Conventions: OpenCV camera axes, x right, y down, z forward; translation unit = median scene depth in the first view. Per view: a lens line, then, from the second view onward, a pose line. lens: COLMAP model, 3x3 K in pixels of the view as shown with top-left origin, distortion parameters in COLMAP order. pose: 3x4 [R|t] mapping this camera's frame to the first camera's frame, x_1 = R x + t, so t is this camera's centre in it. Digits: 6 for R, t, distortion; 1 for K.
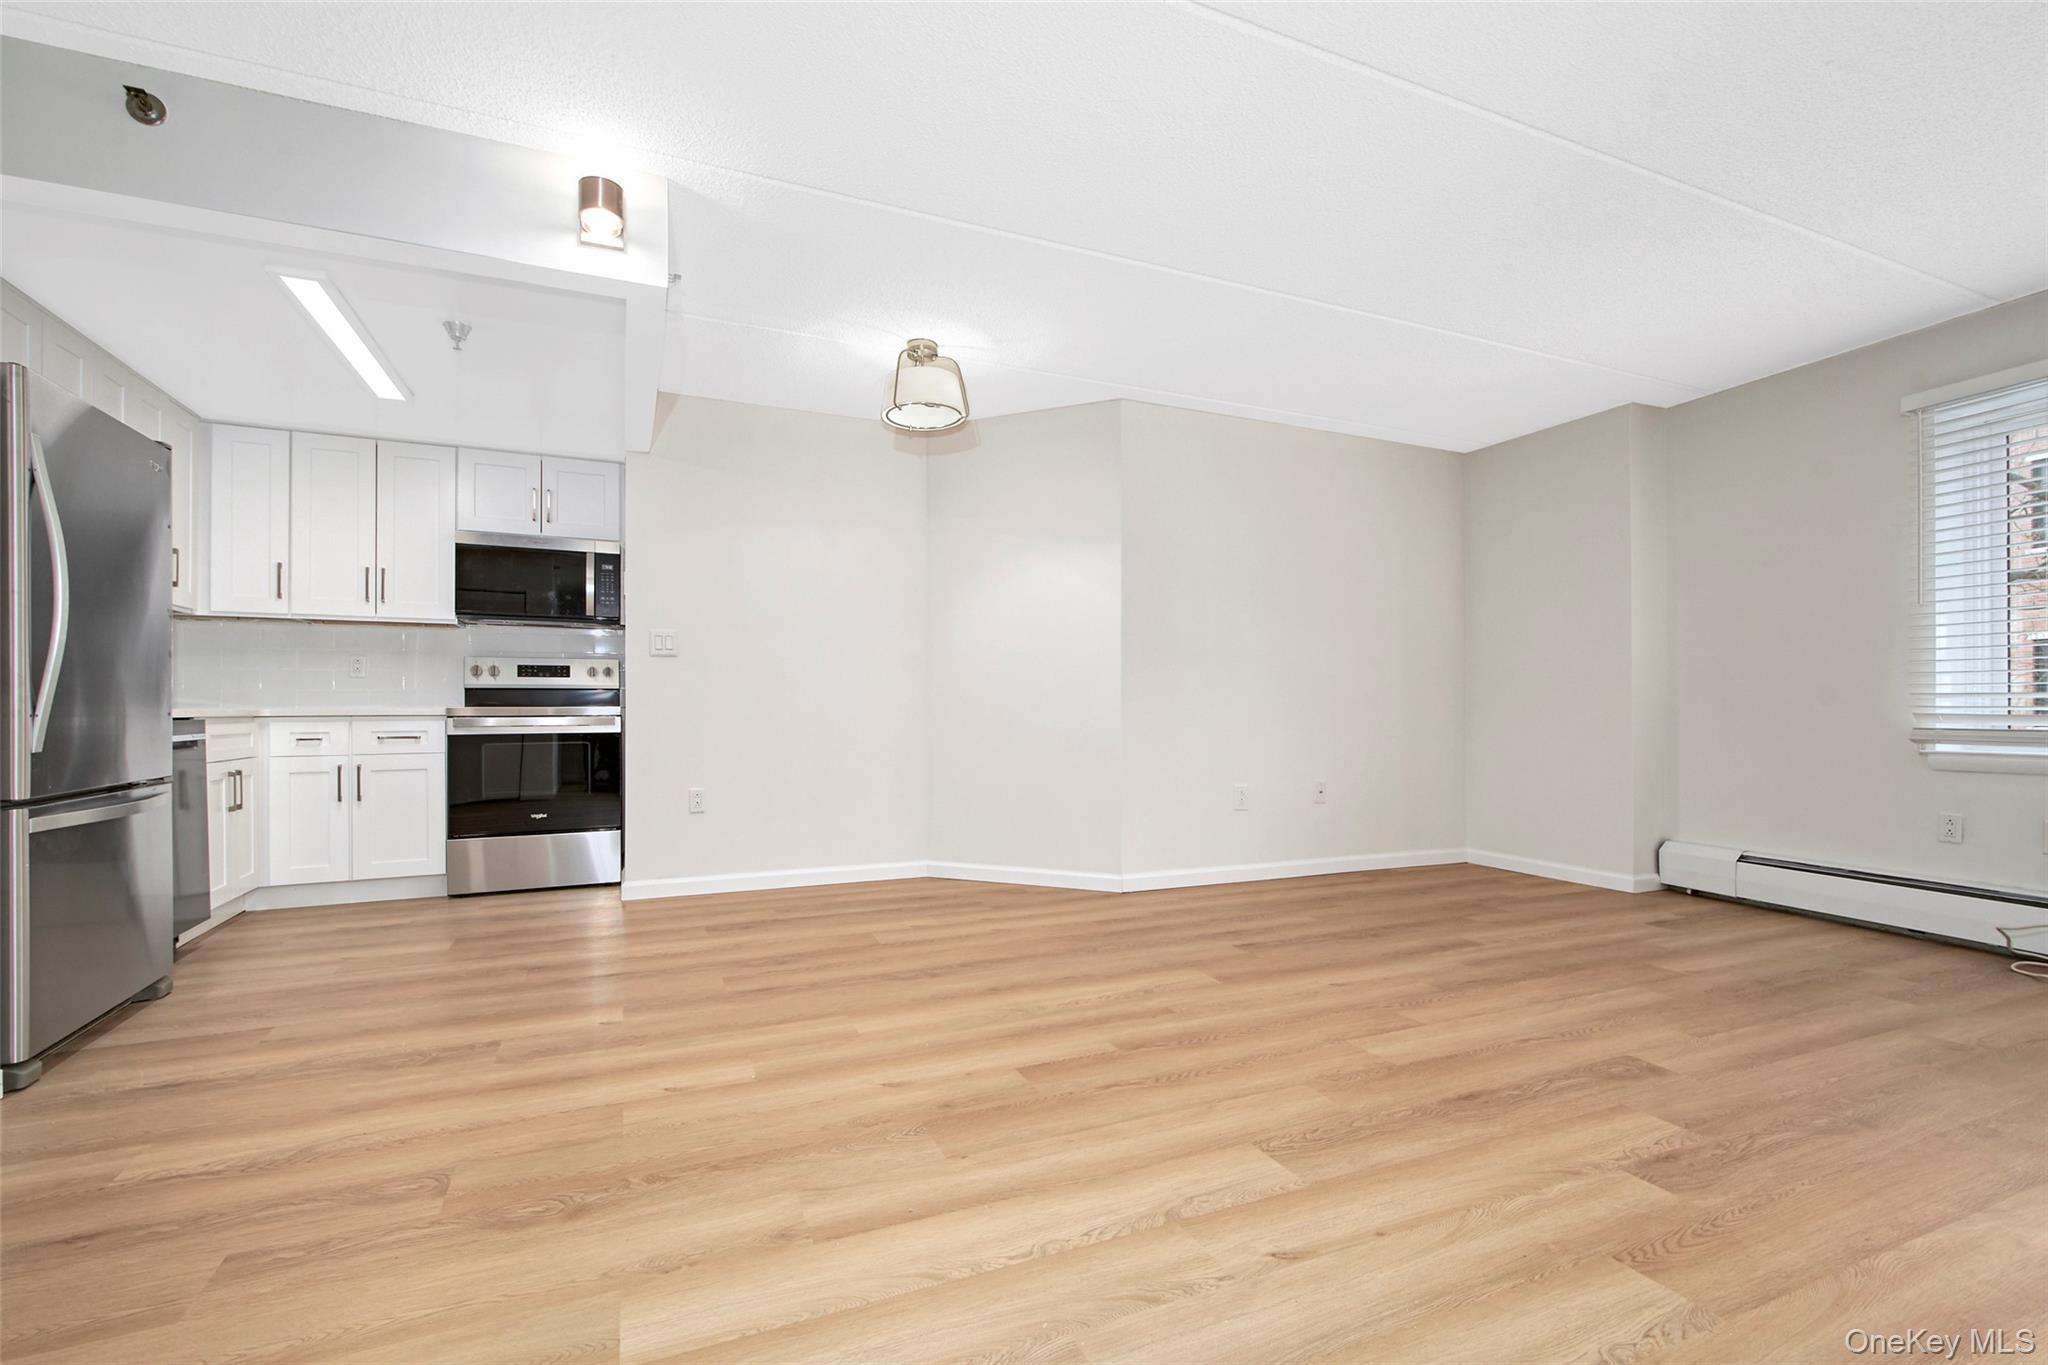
lens RADIAL K [[892.7, 0, 1005.8], [0, 892.7, 704.0], [0, 0, 1]] dist [0.013723, -0.009162]
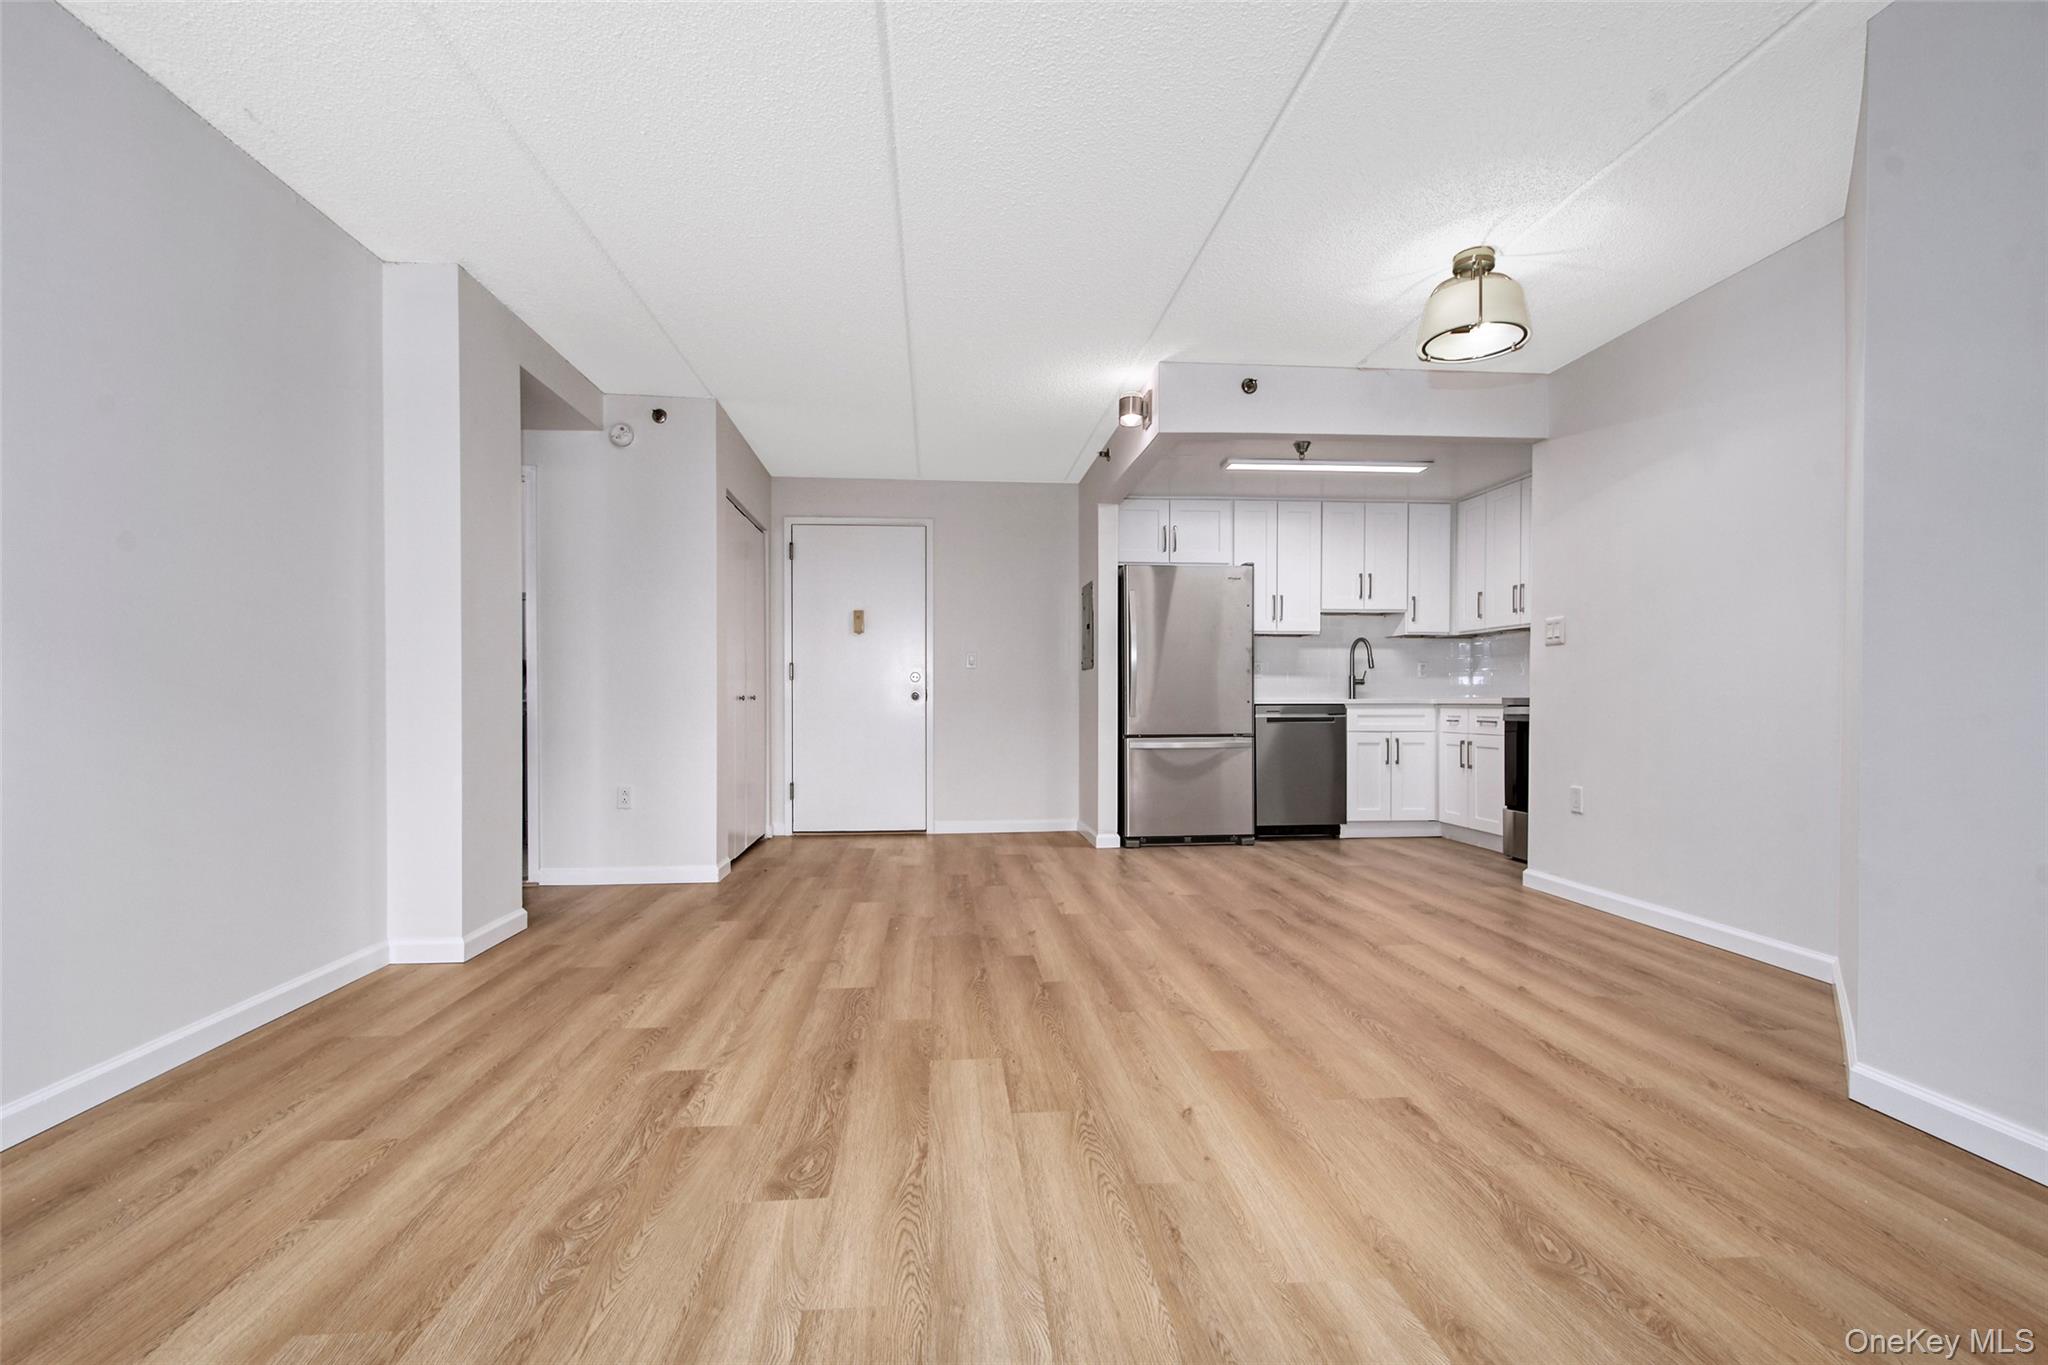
lens RADIAL K [[892.7, 0, 1005.8], [0, 892.7, 704.0], [0, 0, 1]] dist [0.013723, -0.009162]
pose [[-0.316404, 0.007744, -0.948593, 0.933073], [0.006127, 0.999963, 0.006120, 0.001186], [0.948605, -0.003875, -0.316440, 0.965271]]
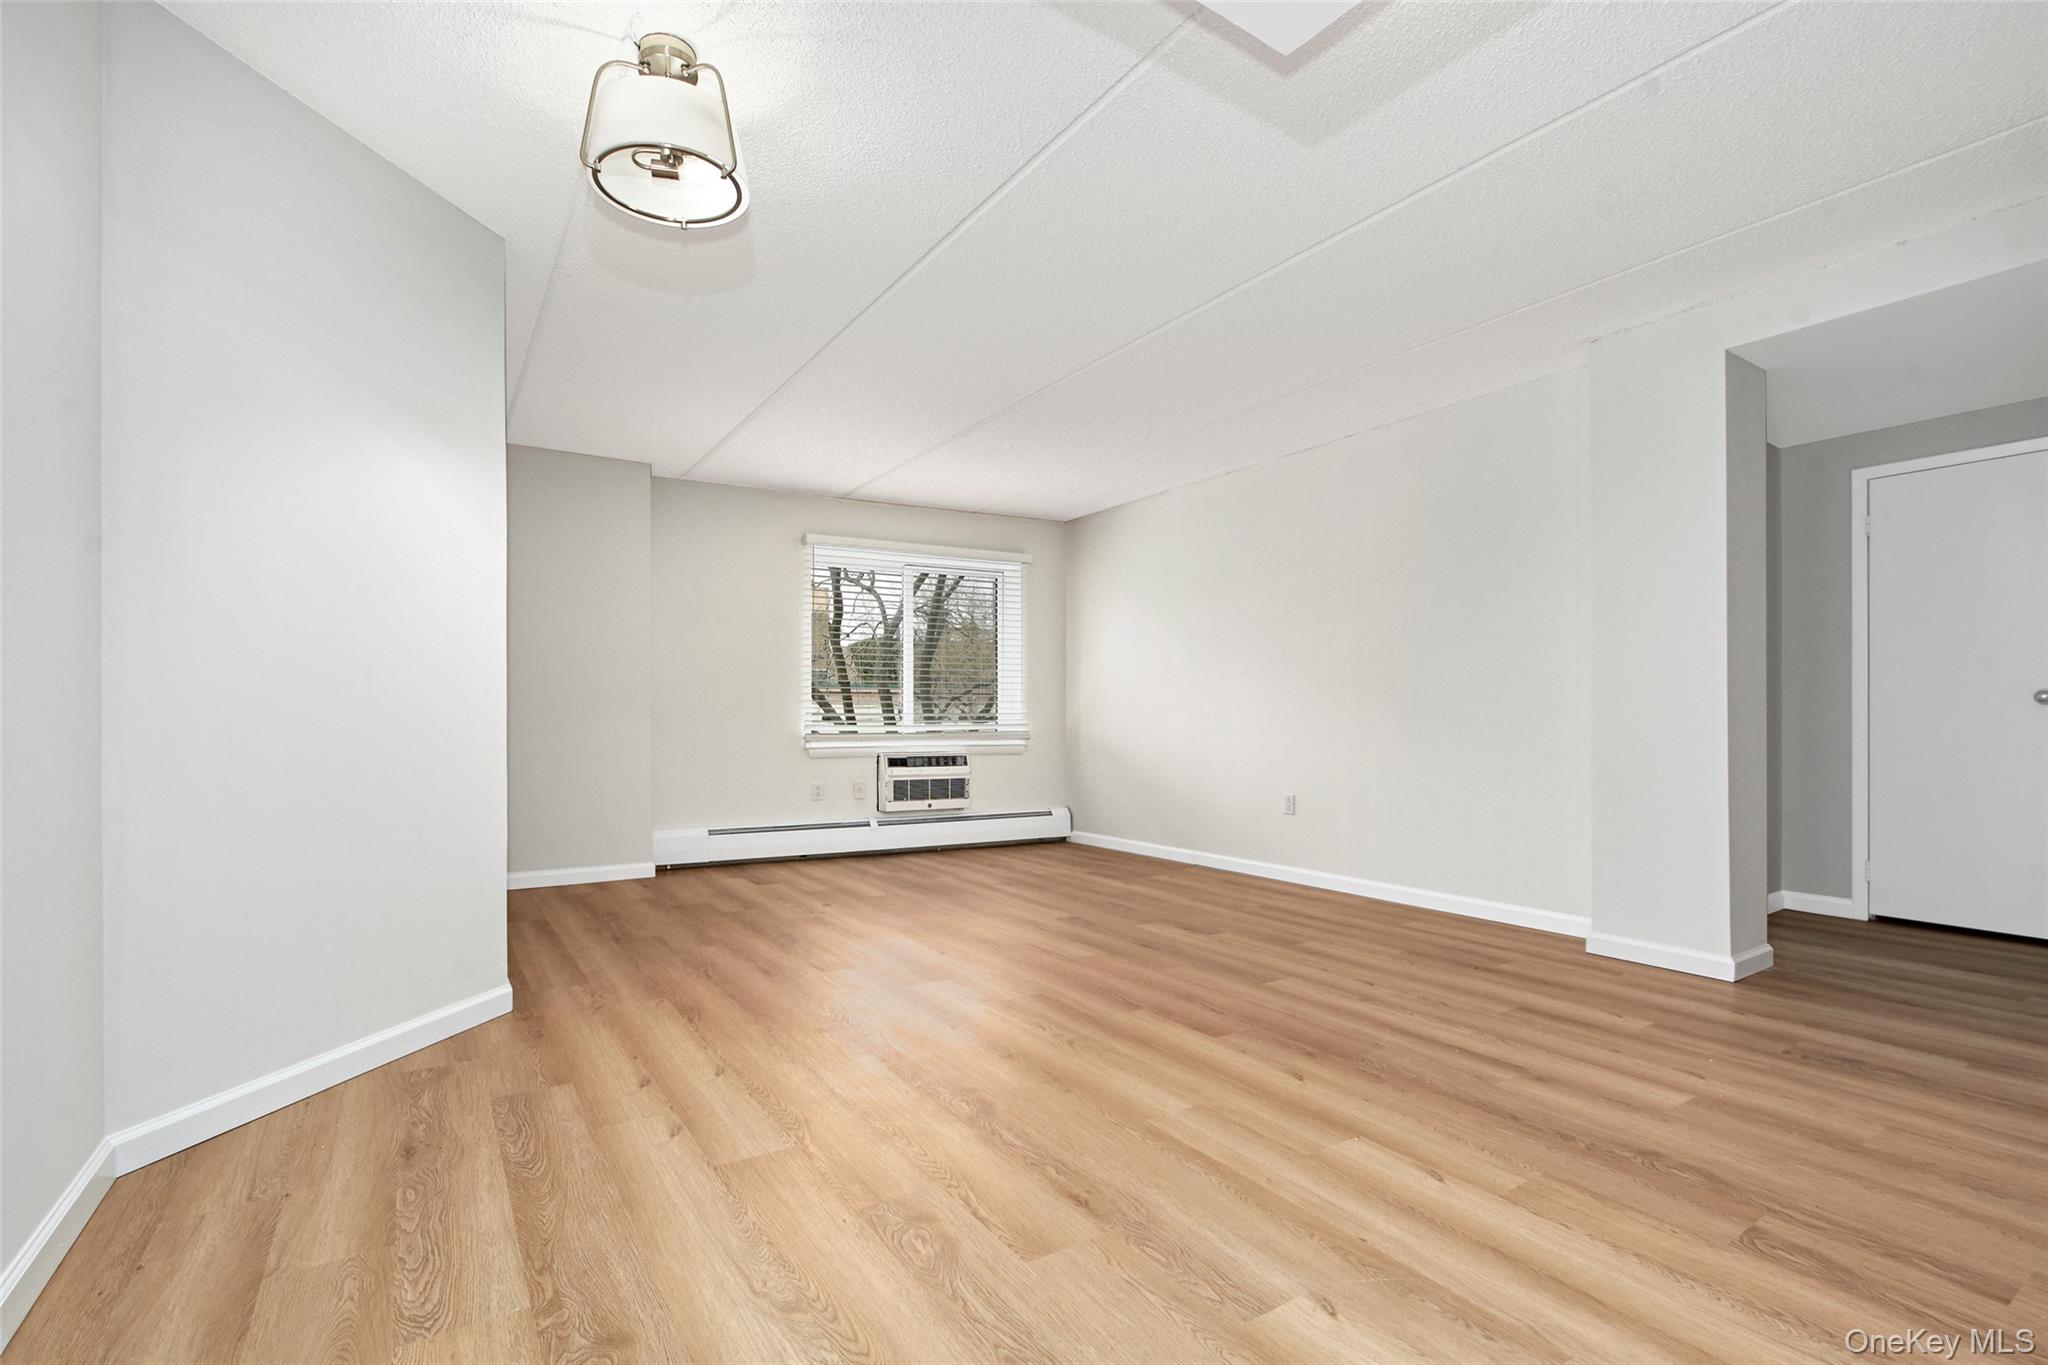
lens RADIAL K [[908.5, 0, 987.4], [0, 908.5, 717.4], [0, 0, 1]] dist [0.015125, -0.010206]
pose [[-0.164522, 0.002929, 0.986369, -0.752502], [-0.006523, 0.999970, -0.004058, 0.001519], [-0.986352, -0.007101, -0.164498, 1.018085]]
